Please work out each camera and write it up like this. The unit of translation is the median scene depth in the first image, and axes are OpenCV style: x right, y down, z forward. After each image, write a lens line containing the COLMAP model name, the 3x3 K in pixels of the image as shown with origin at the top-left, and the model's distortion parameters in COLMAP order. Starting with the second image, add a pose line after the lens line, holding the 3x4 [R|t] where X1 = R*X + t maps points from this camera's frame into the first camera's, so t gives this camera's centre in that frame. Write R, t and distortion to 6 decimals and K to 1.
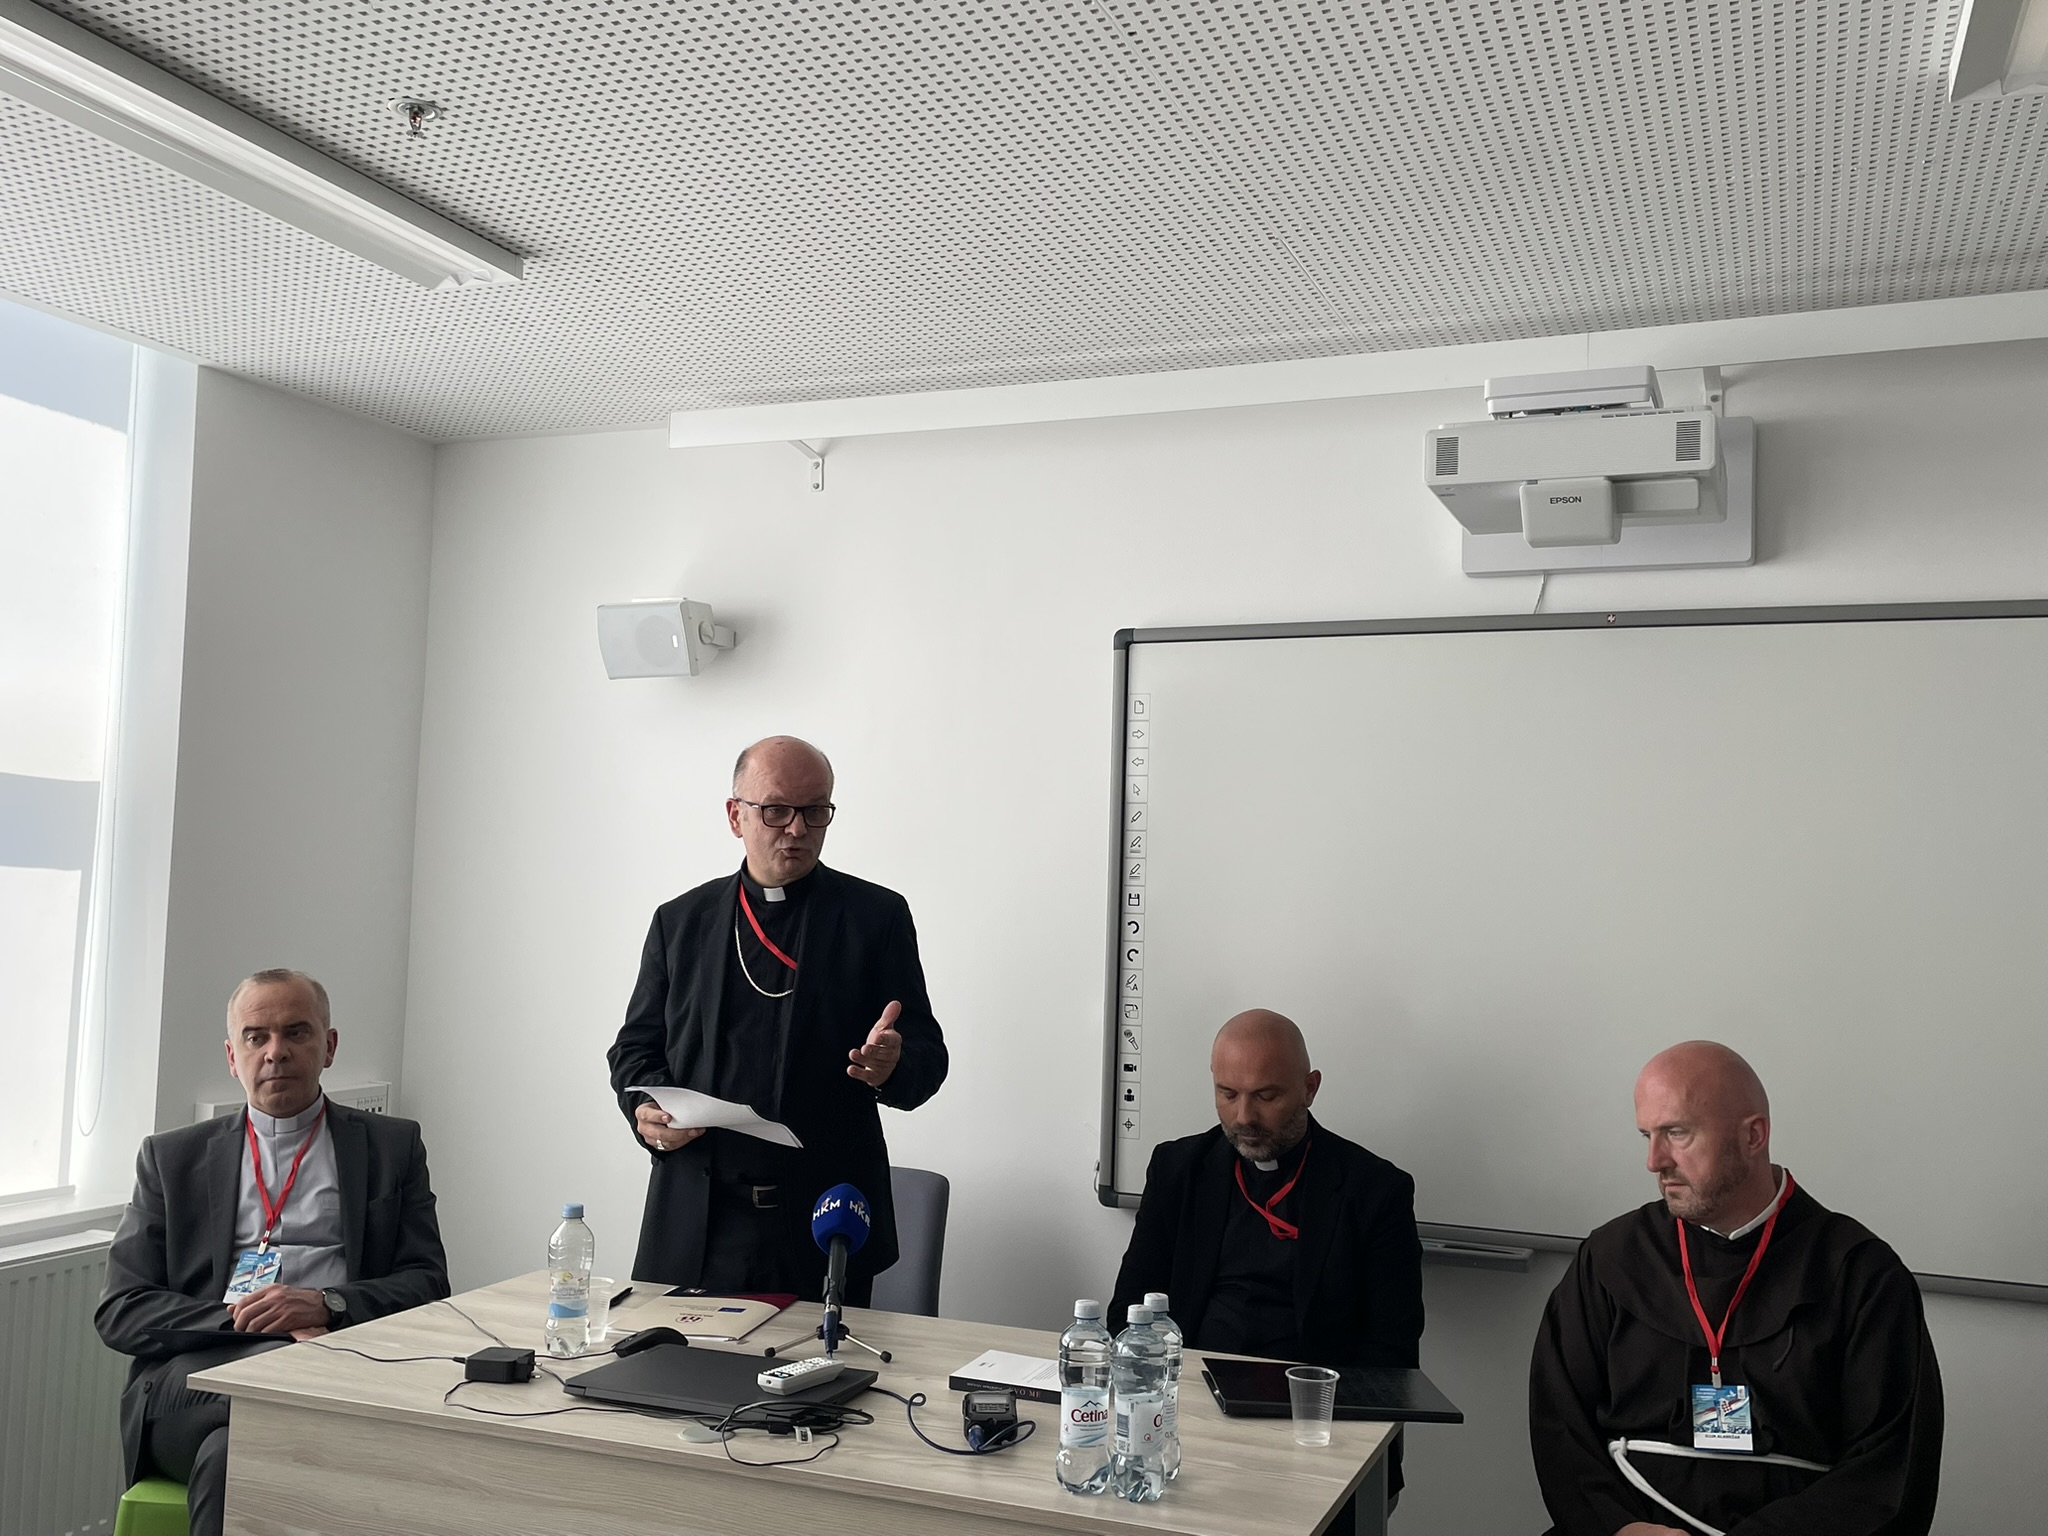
lens RADIAL K [[1821.5, 0, 1064.2], [0, 1821.5, 770.9], [0, 0, 1]] dist [0.012670, -0.069563]
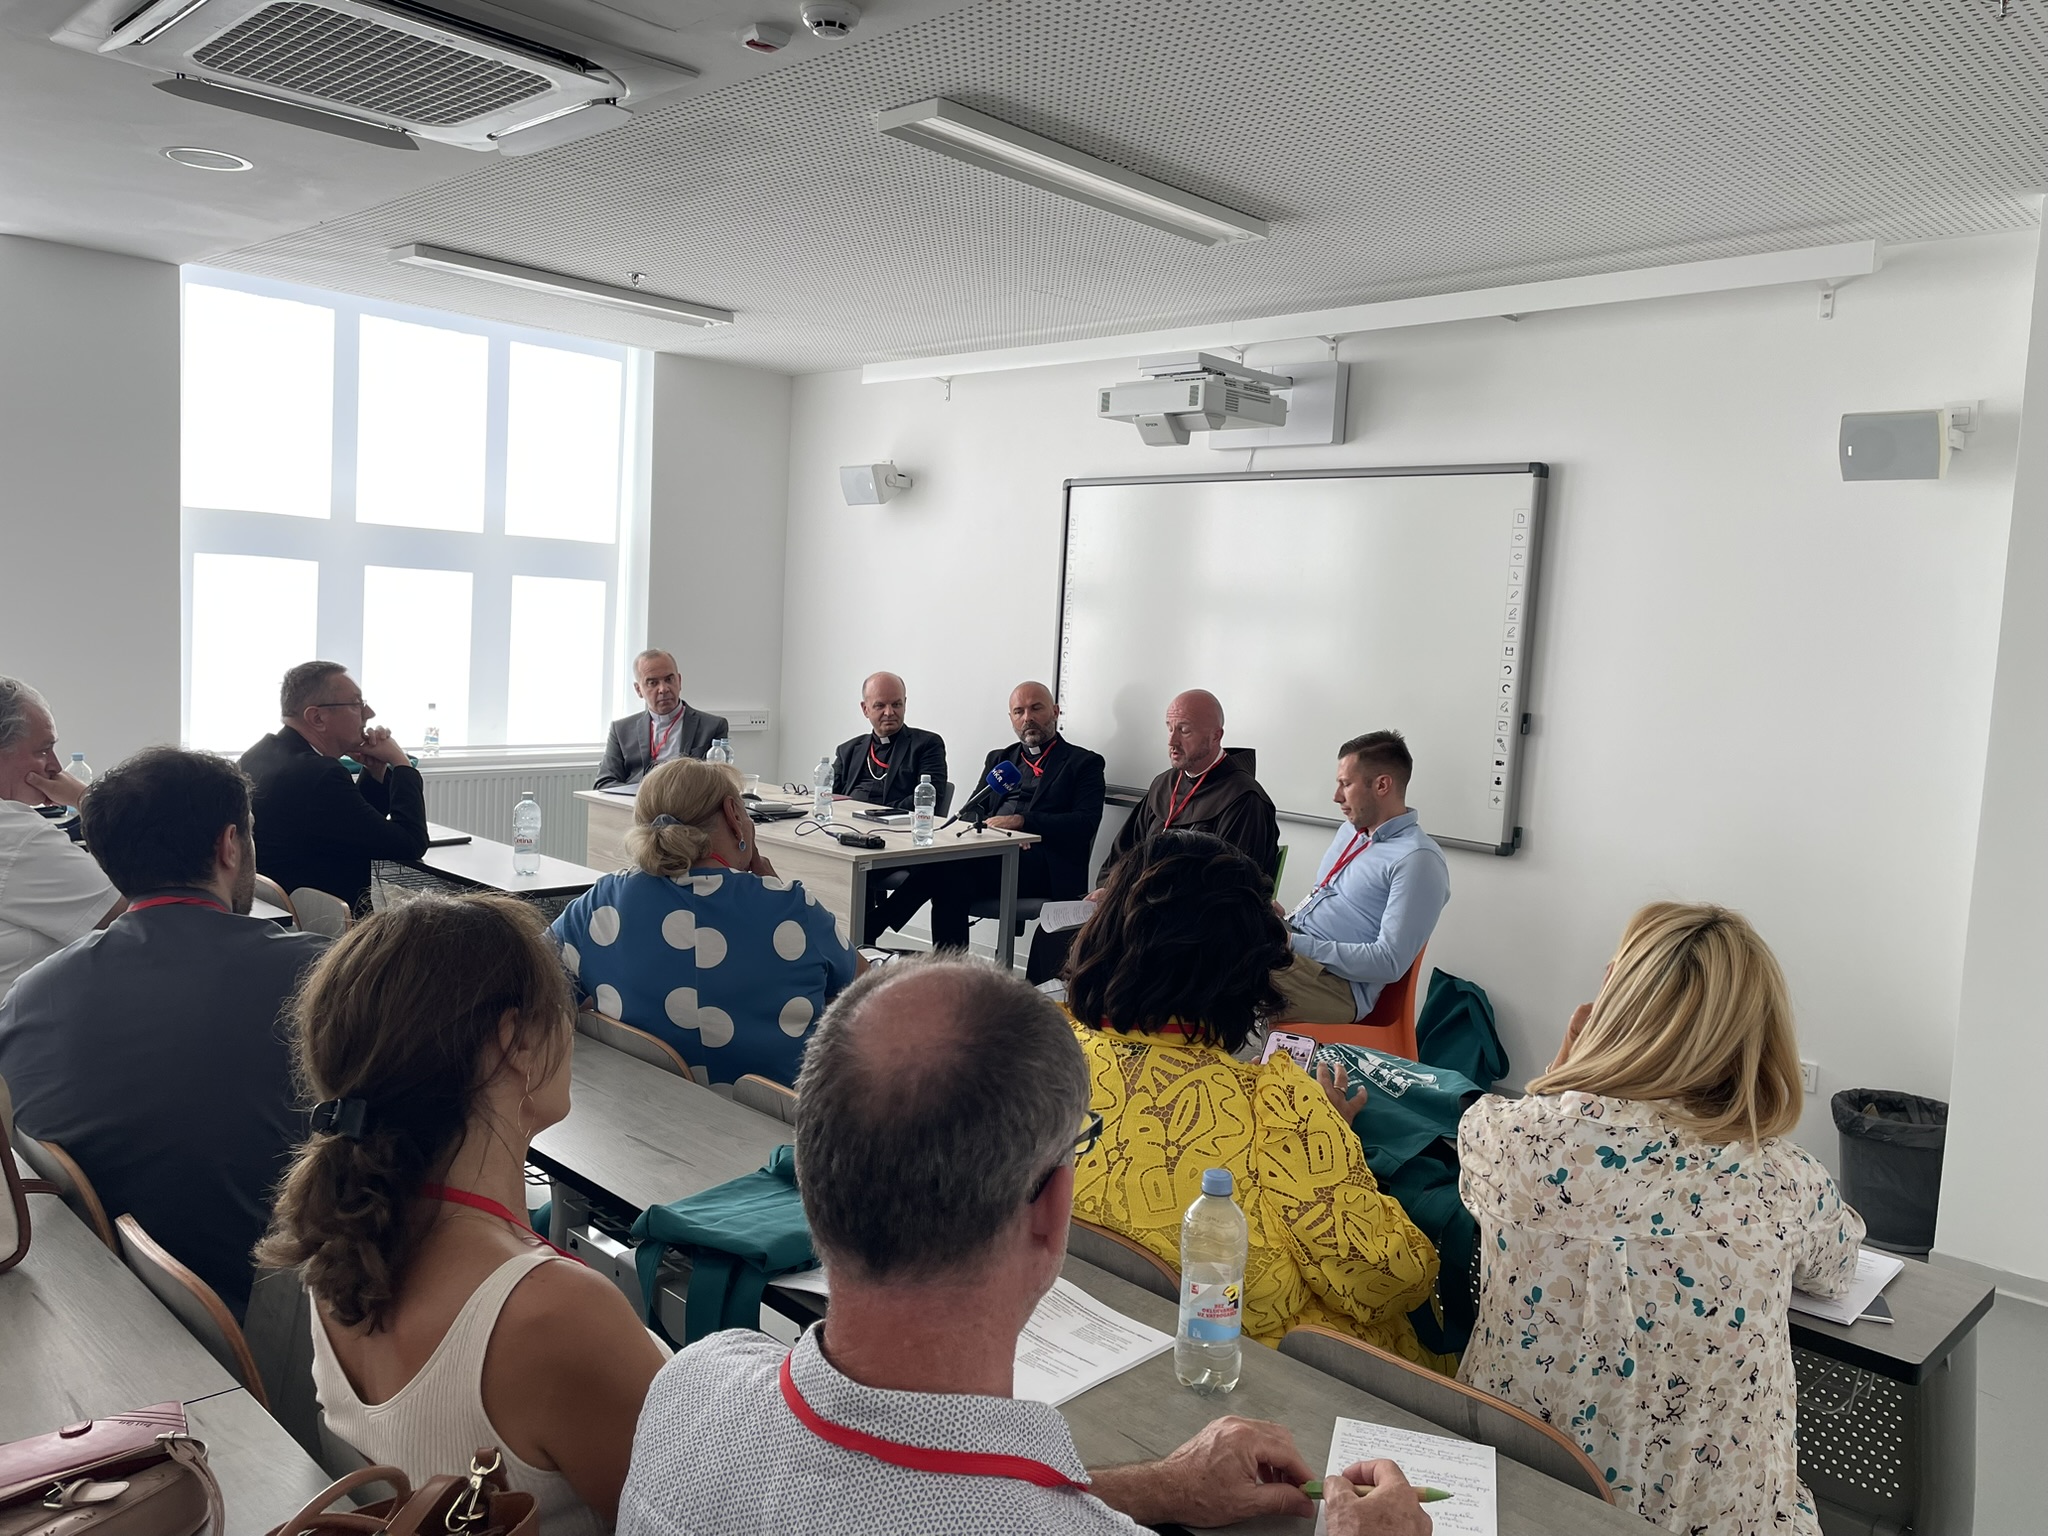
lens RADIAL K [[1532.0, 0, 1022.4], [0, 1532.0, 751.8], [0, 0, 1]] dist [0.083553, -0.101850]
pose [[0.918450, 0.059630, -0.391017, 0.709596], [-0.004213, 0.989990, 0.141076, -0.026683], [0.395515, -0.127924, 0.909507, -0.546431]]
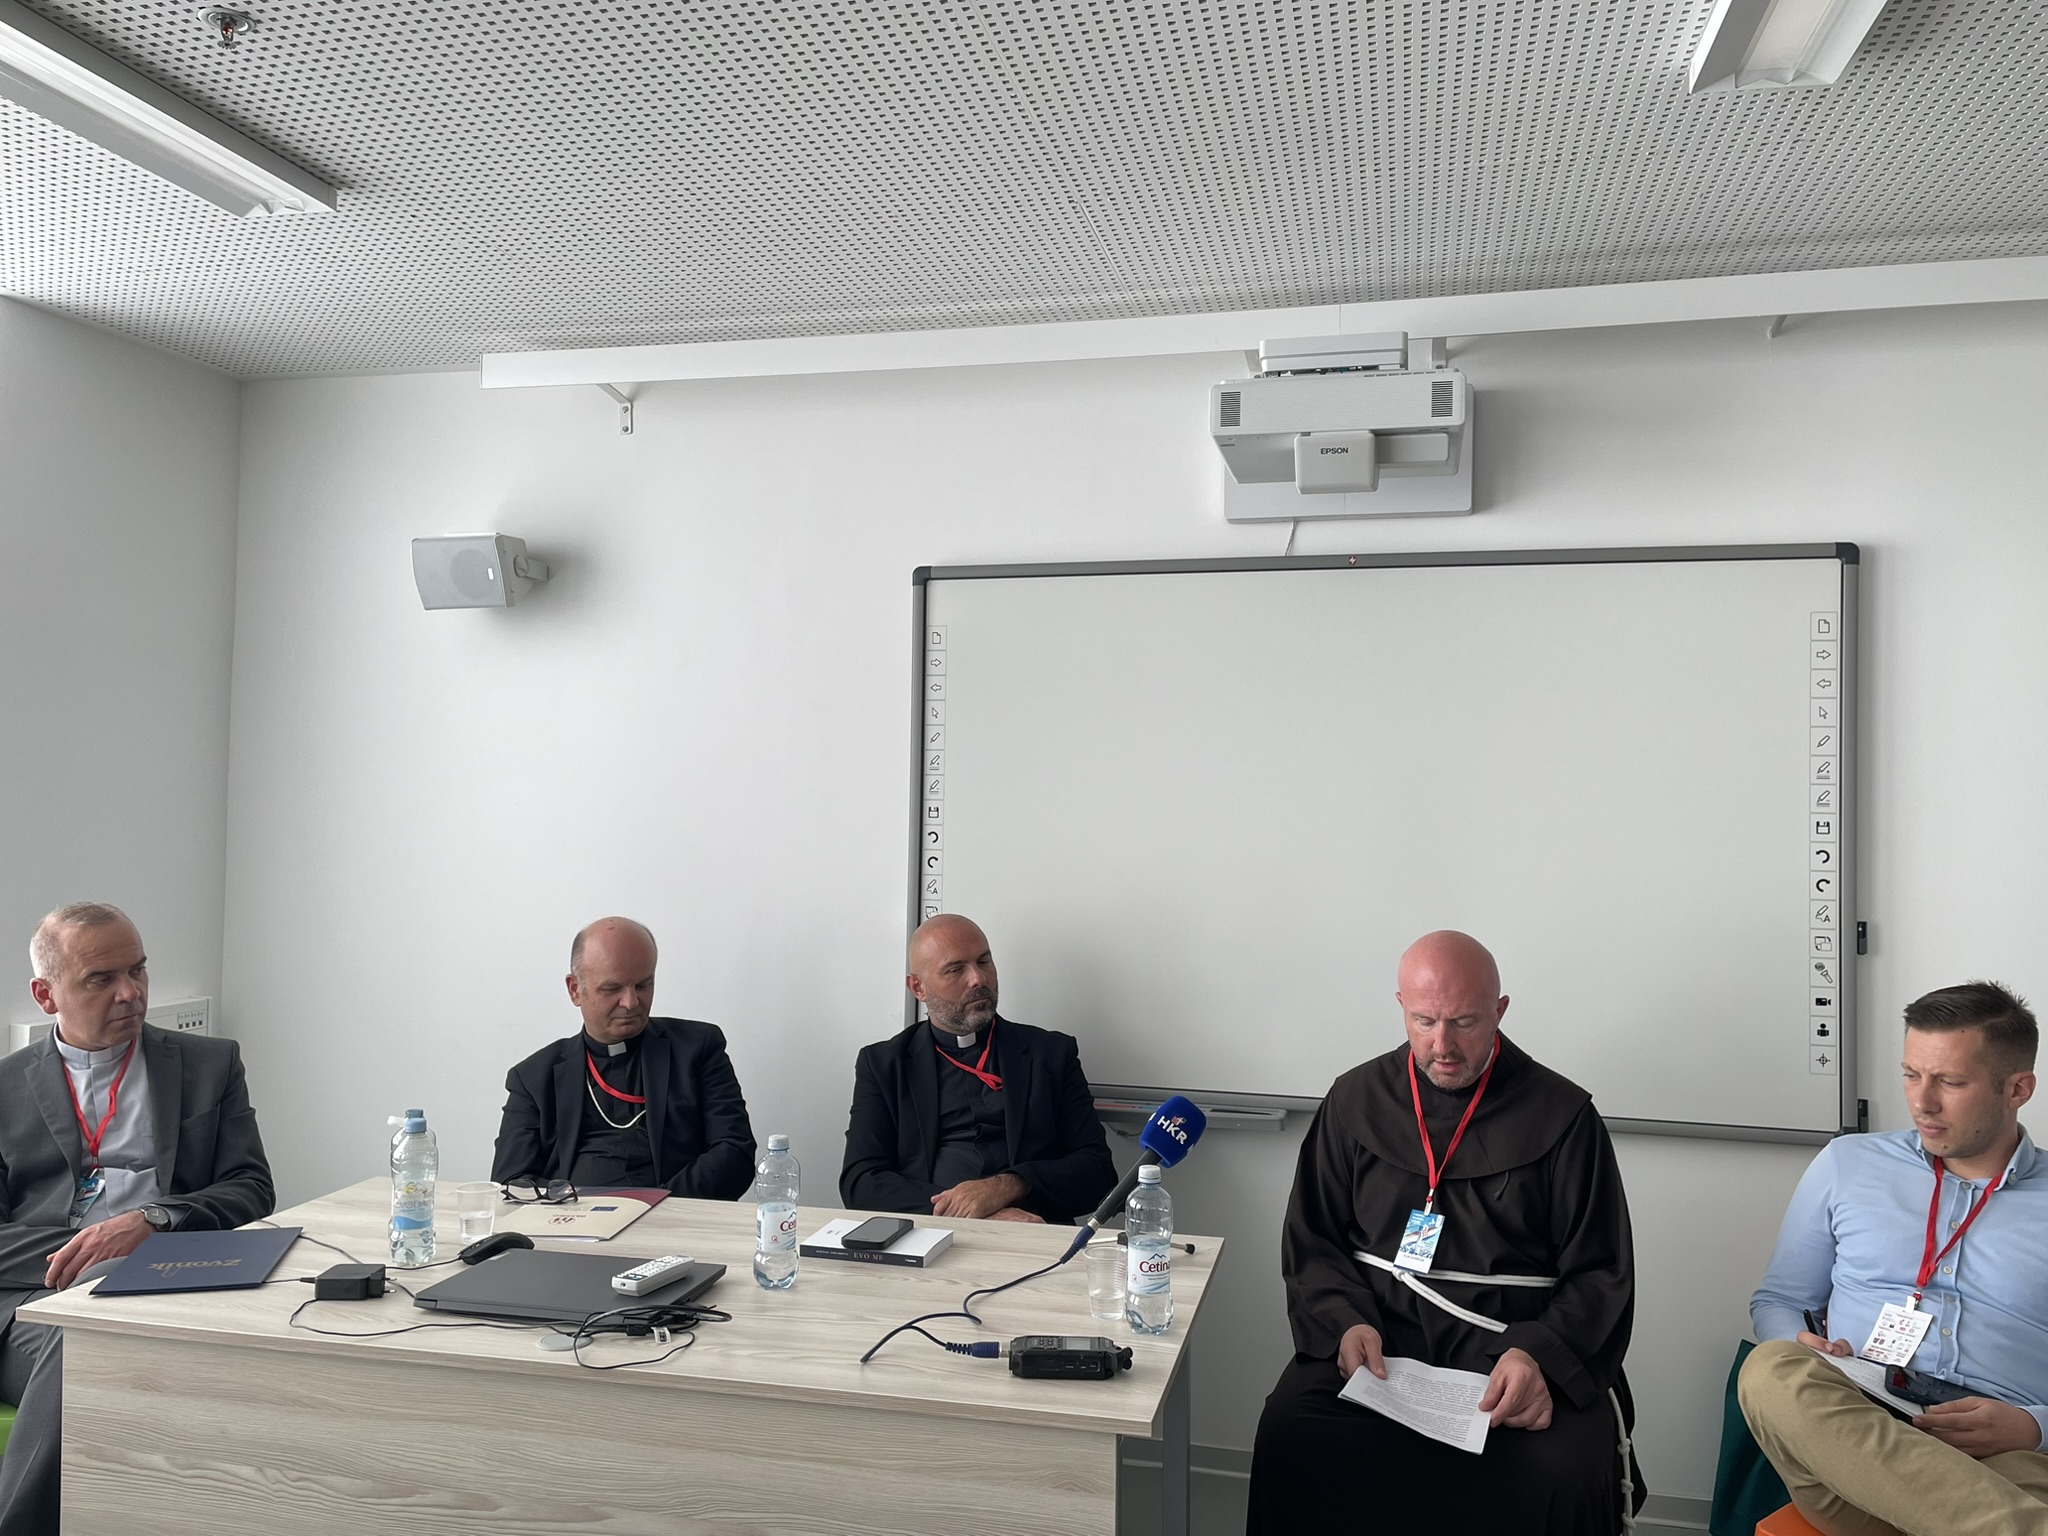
lens RADIAL K [[1546.4, 0, 1062.4], [0, 1546.4, 764.3], [0, 0, 1]] dist [0.039125, -0.080919]
pose [[0.987592, -0.010404, 0.156696, -0.035093], [0.003581, 0.999036, 0.043762, 0.000950], [-0.157000, -0.042657, 0.986677, 0.069289]]
